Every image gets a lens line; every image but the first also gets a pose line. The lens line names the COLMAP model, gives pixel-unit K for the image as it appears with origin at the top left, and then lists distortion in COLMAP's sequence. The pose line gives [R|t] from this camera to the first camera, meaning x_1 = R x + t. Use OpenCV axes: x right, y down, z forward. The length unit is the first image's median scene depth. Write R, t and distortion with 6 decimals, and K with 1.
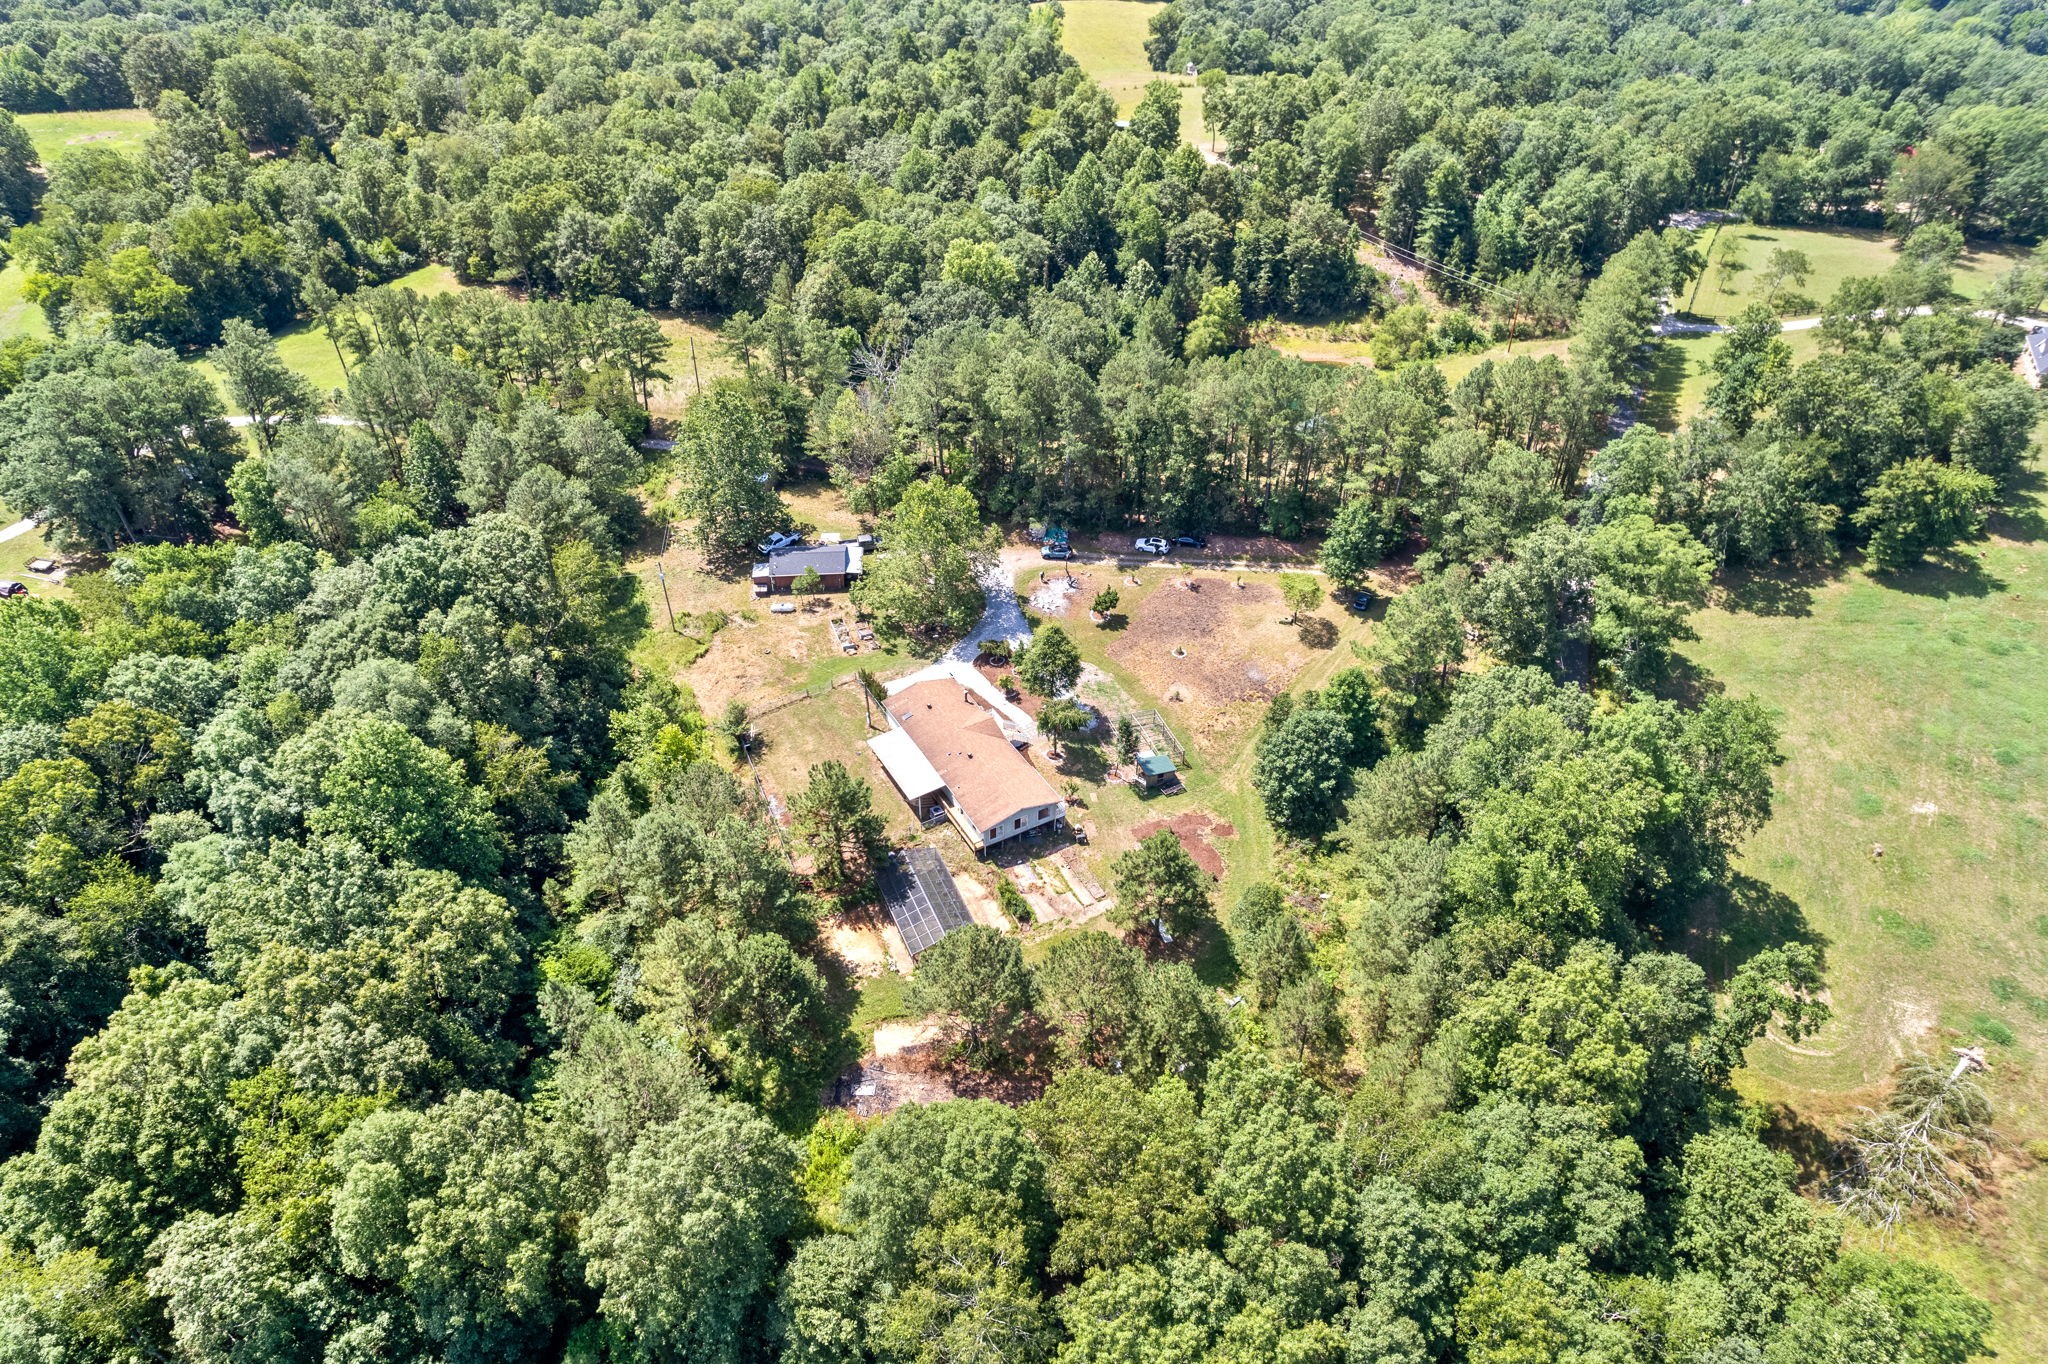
lens RADIAL K [[966.0, 0, 1030.8], [0, 966.0, 687.7], [0, 0, 1]] dist [-0.000858, 0.000080]
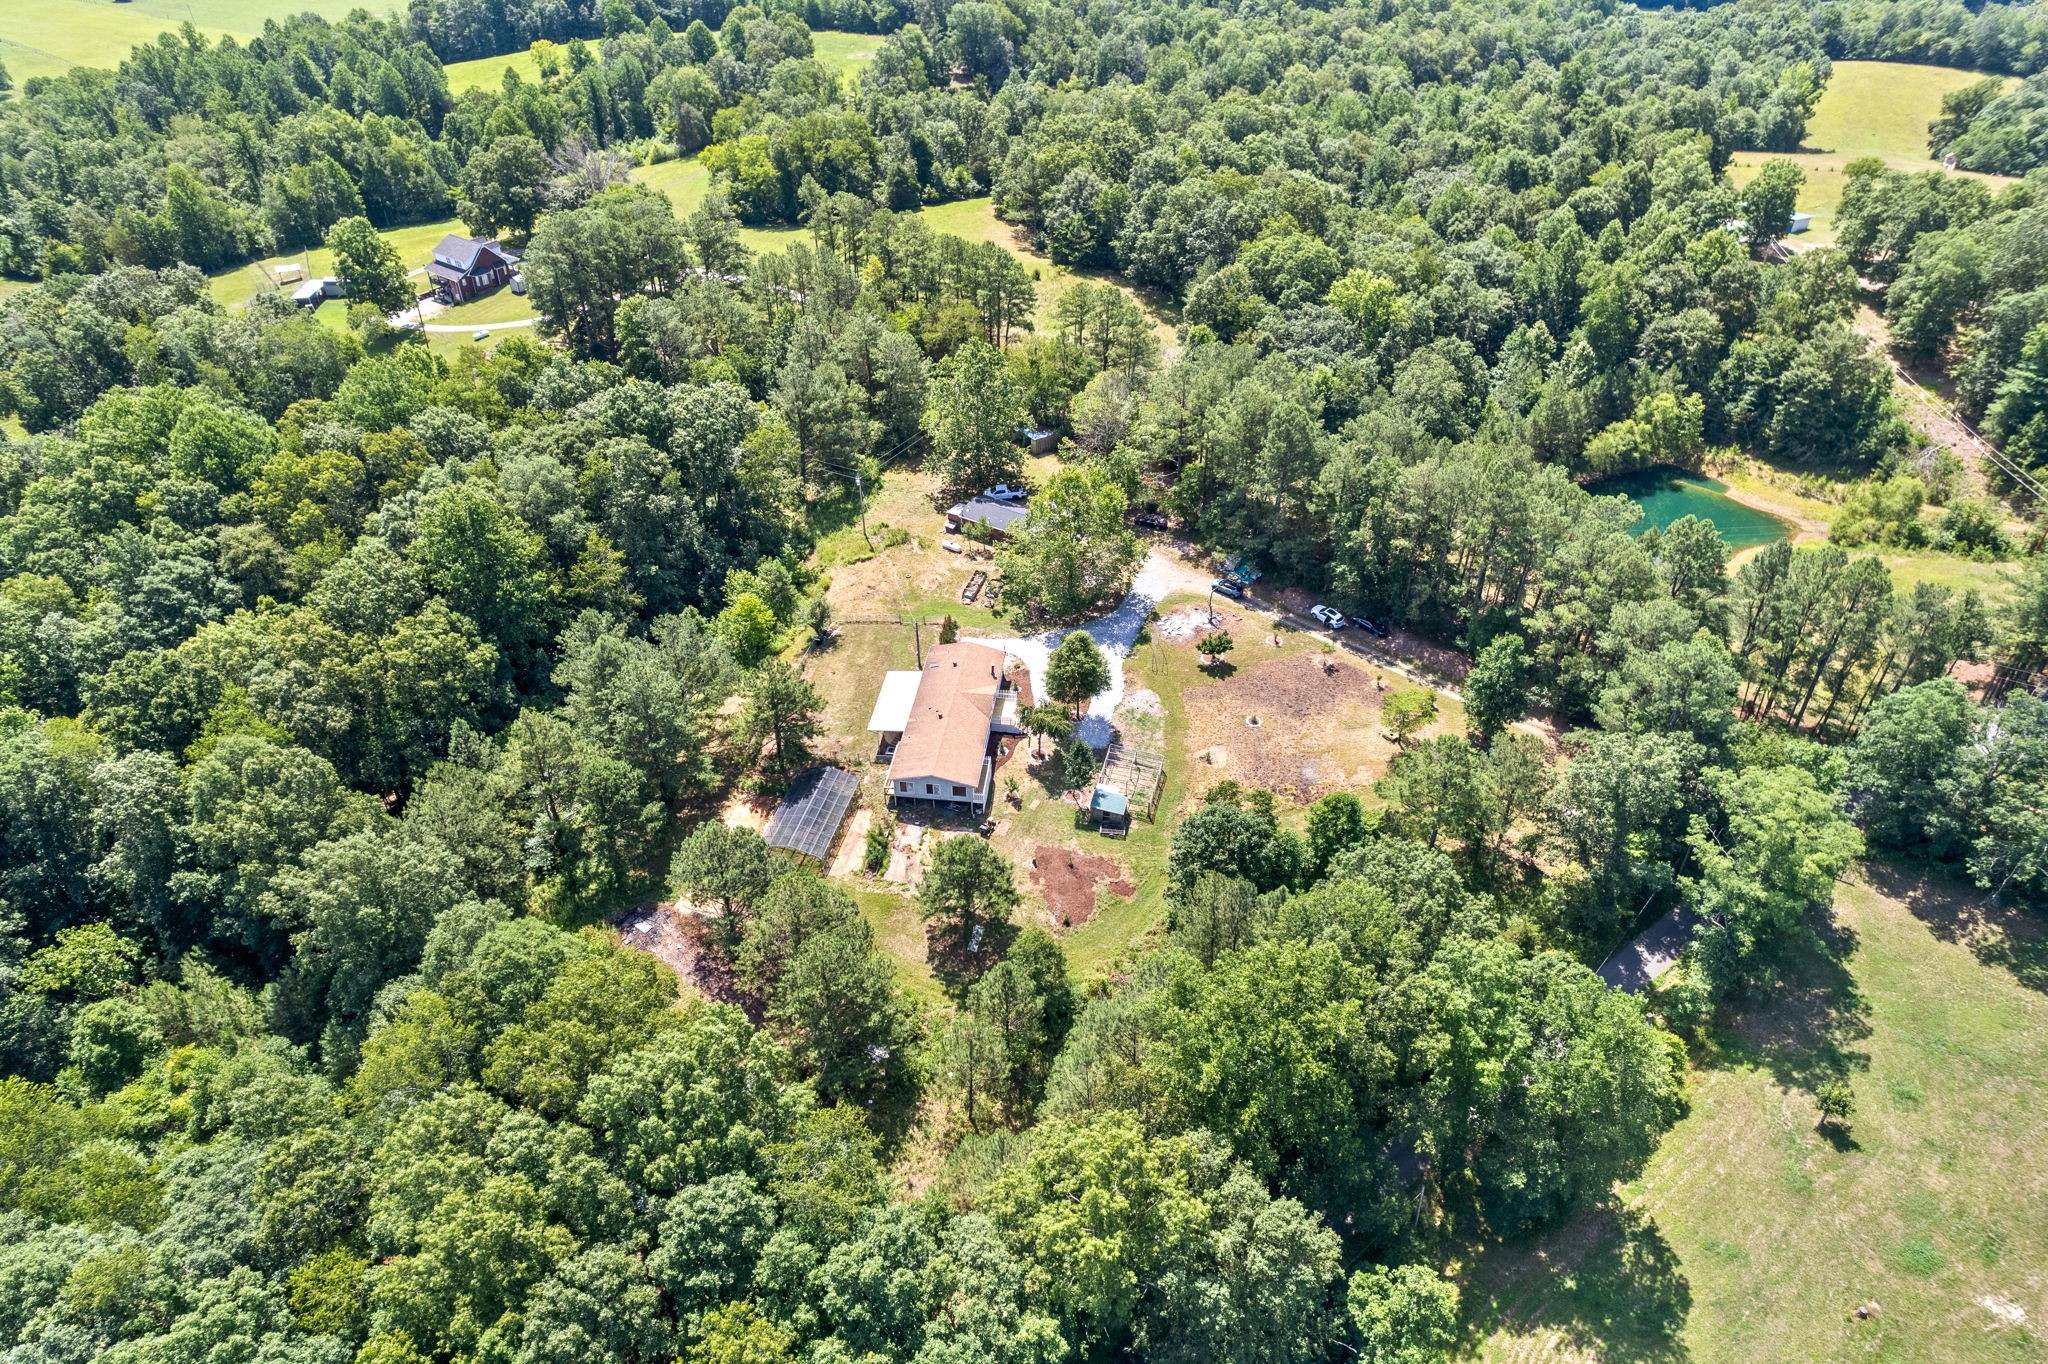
lens RADIAL K [[966.0, 0, 1030.8], [0, 966.0, 687.7], [0, 0, 1]] dist [-0.000858, 0.000080]
pose [[0.864807, 0.372733, -0.336420, 0.233453], [-0.373326, 0.925379, 0.065585, -0.040356], [0.335762, 0.068876, 0.939425, 0.037308]]
